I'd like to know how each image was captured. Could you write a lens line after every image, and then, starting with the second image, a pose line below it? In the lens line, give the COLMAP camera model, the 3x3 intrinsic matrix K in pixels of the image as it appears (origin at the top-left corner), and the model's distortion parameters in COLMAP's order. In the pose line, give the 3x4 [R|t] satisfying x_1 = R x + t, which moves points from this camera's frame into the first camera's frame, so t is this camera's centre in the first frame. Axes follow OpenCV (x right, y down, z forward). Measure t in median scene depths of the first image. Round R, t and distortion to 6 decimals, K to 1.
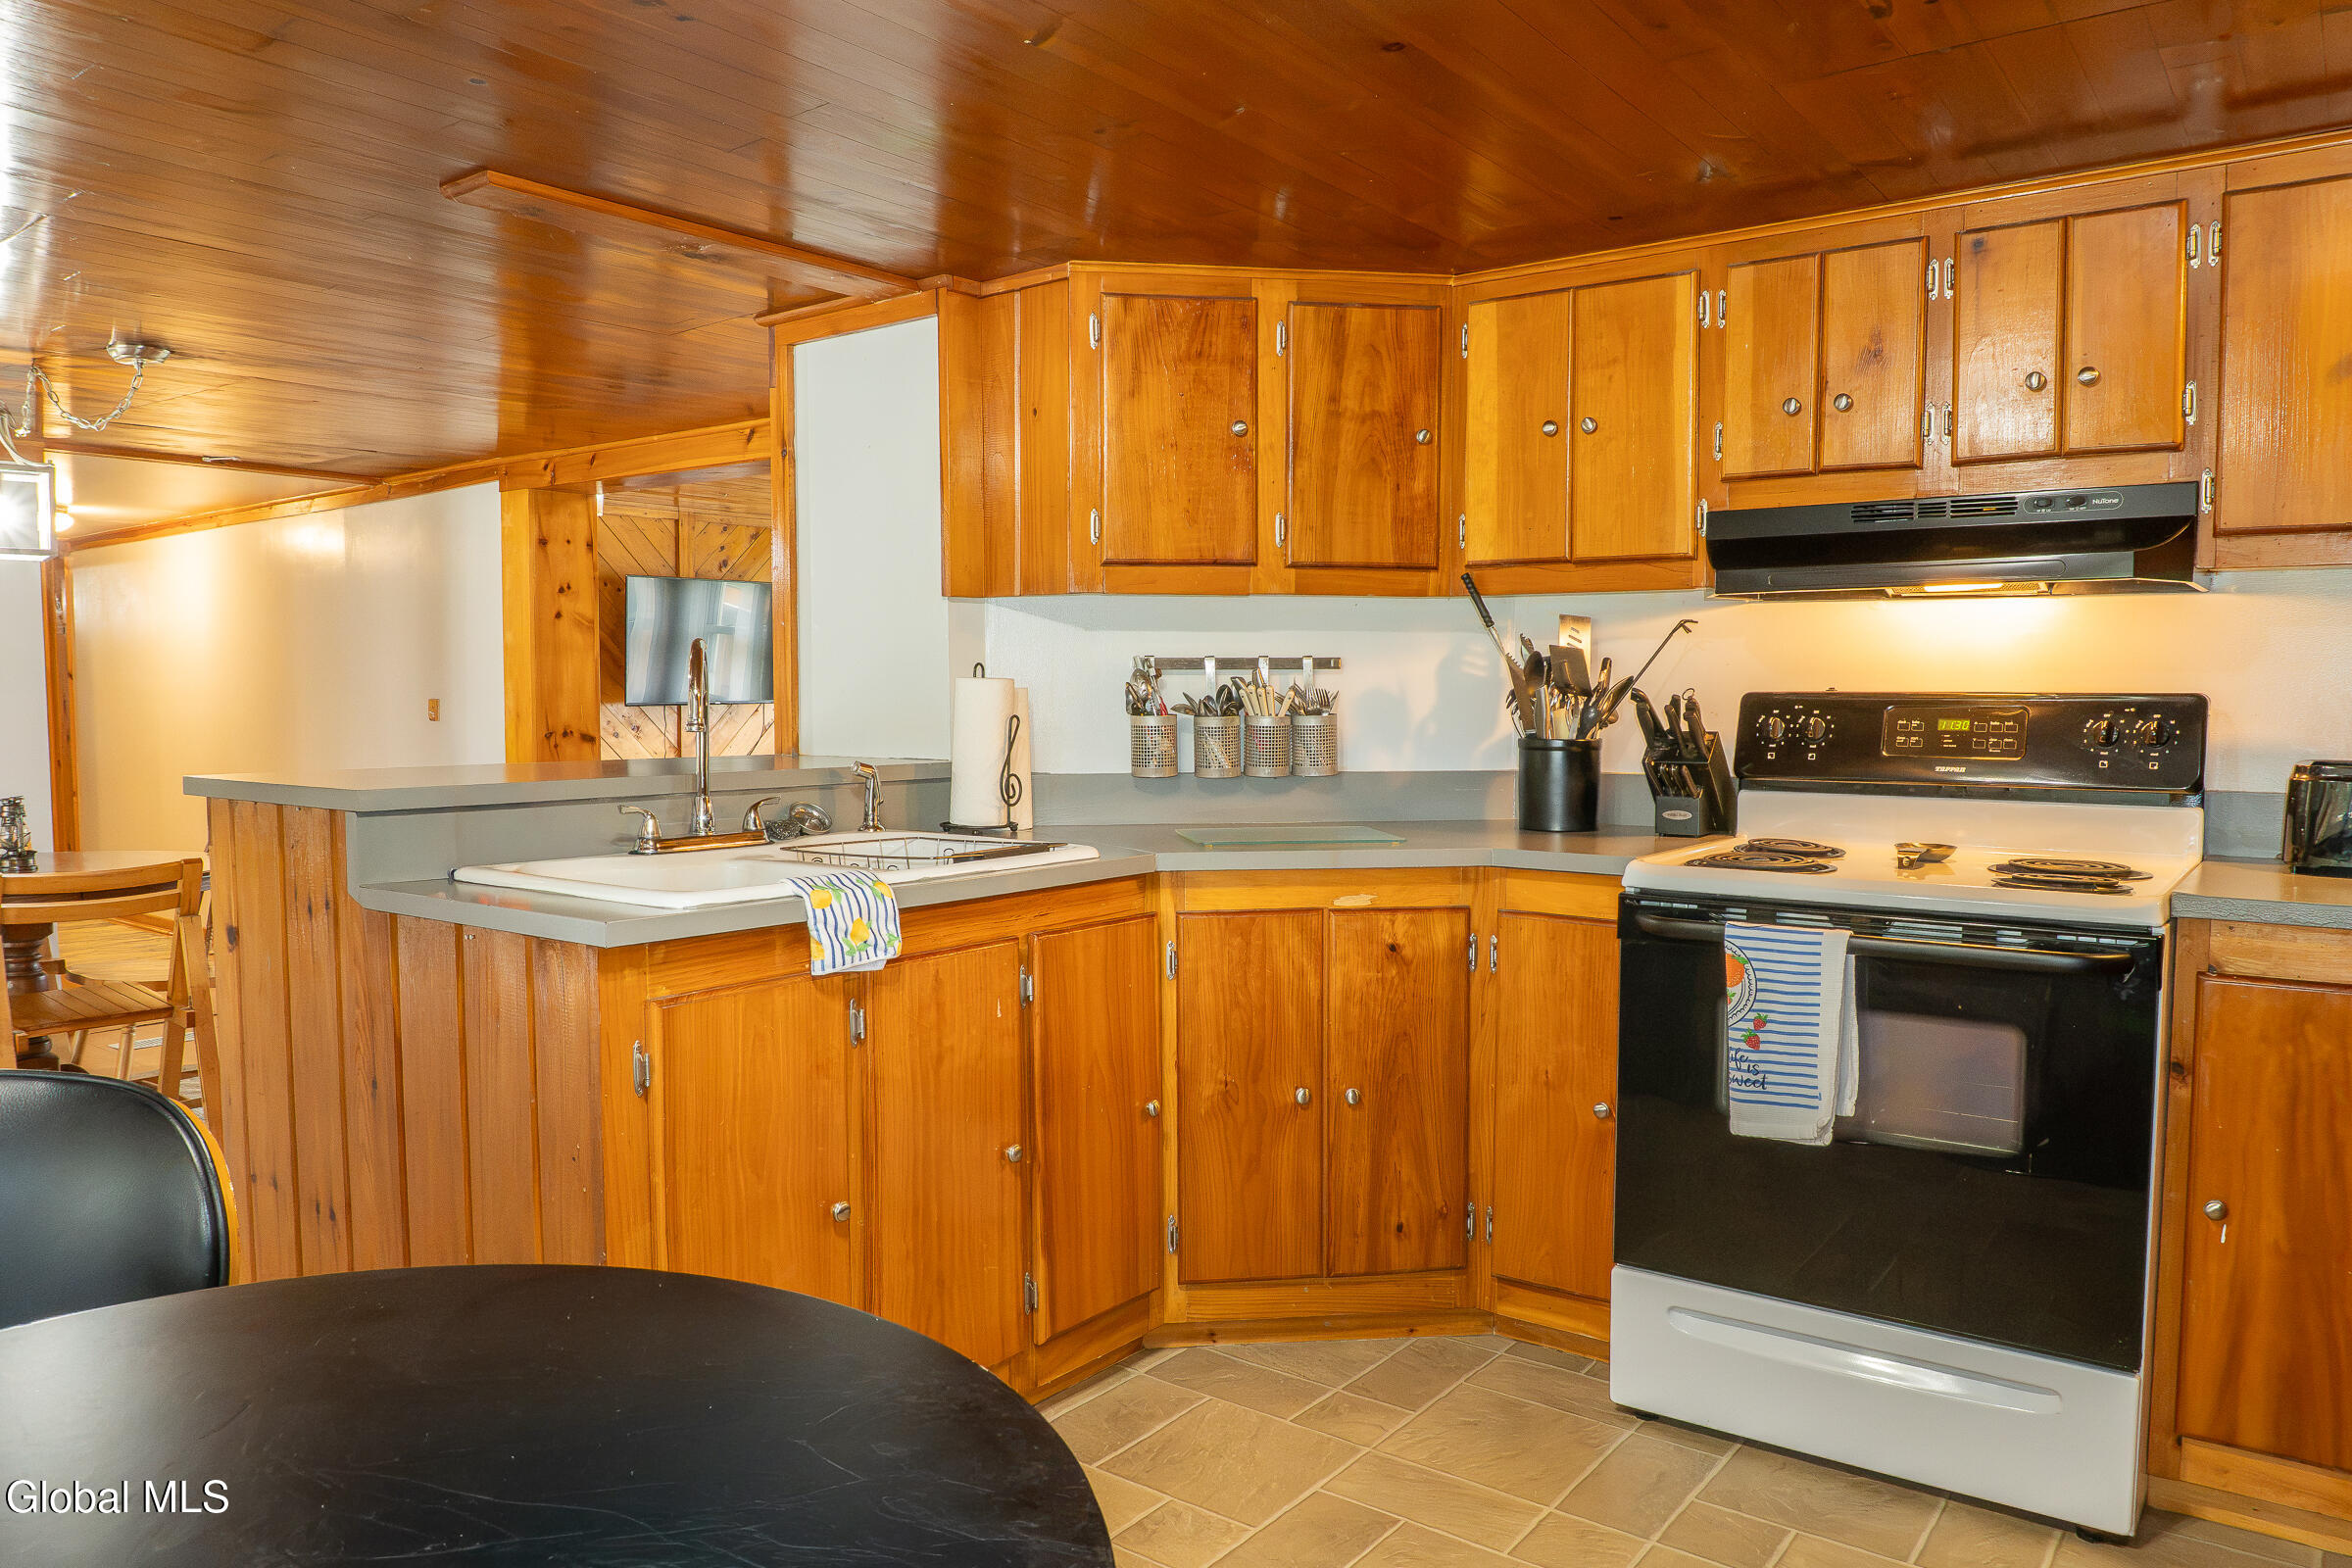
lens RADIAL K [[1613.1, 0, 1175.6], [0, 1613.1, 793.5], [0, 0, 1]] dist [-0.044510, 0.001252]
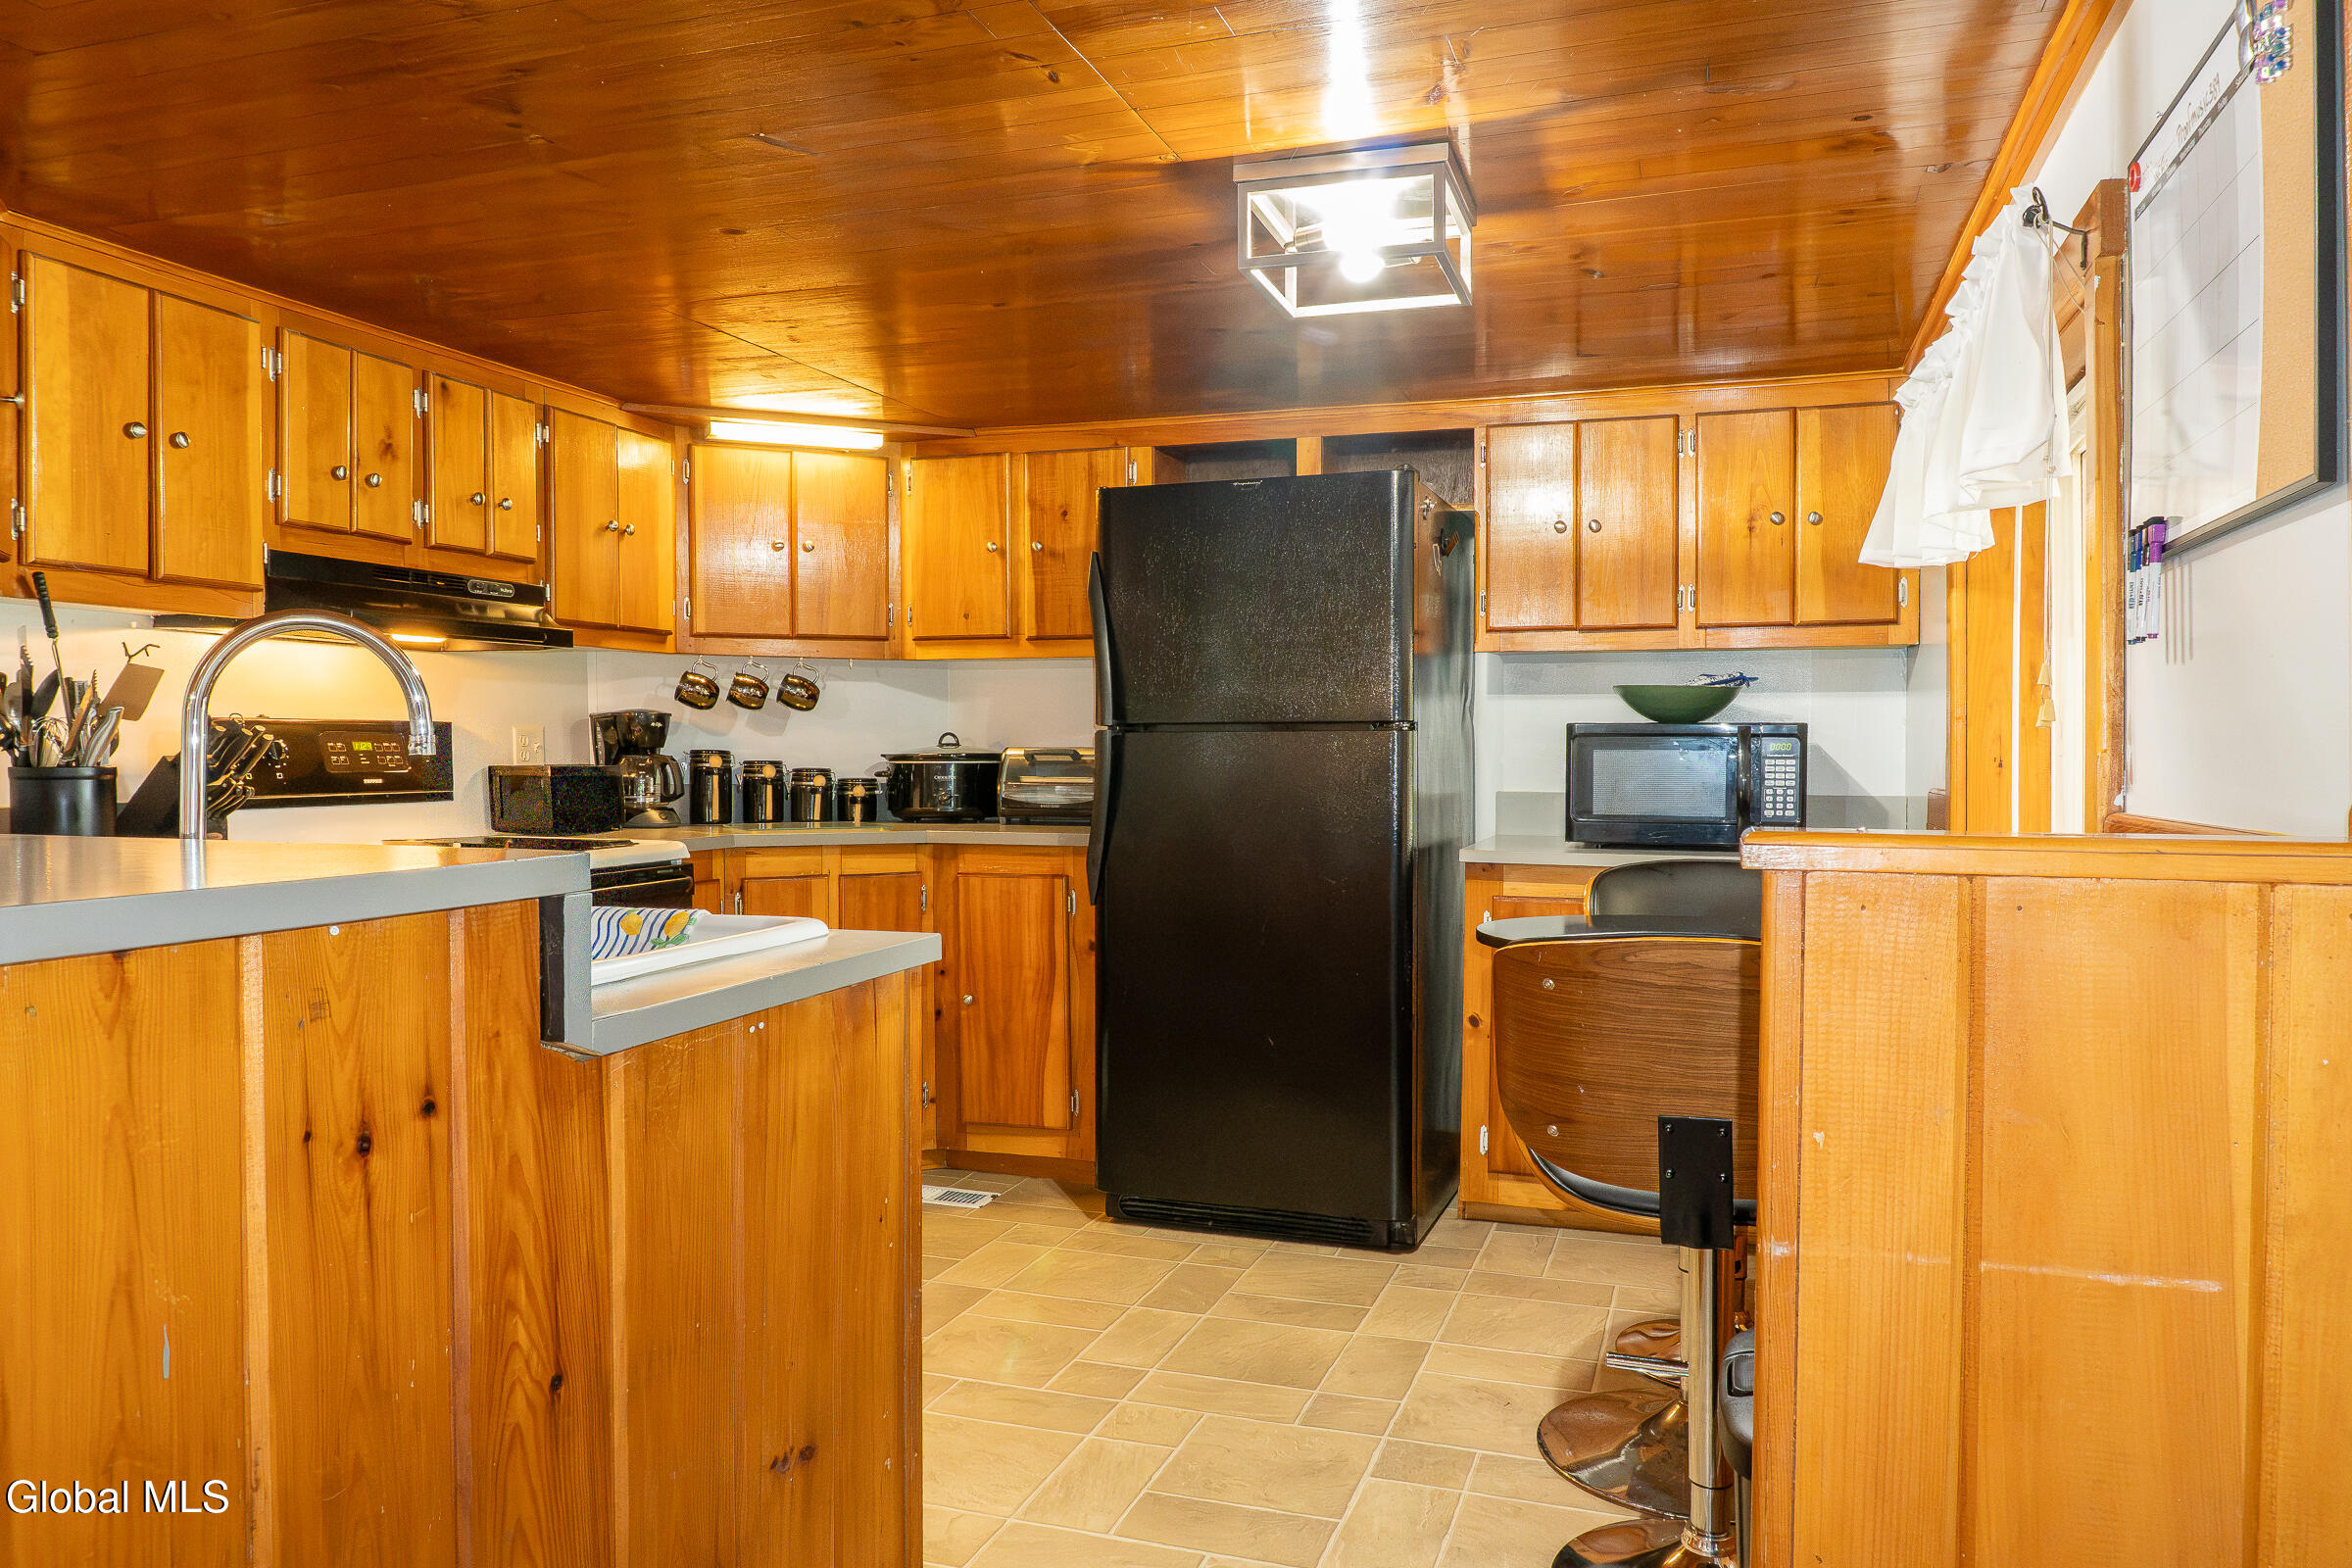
lens RADIAL K [[1607.7, 0, 1177.3], [0, 1607.7, 774.2], [0, 0, 1]] dist [-0.016052, 0.001006]
pose [[-0.315785, -0.020060, 0.948619, -0.858143], [0.054248, 0.997759, 0.039158, -0.033642], [-0.947279, 0.063827, -0.313989, 0.751773]]
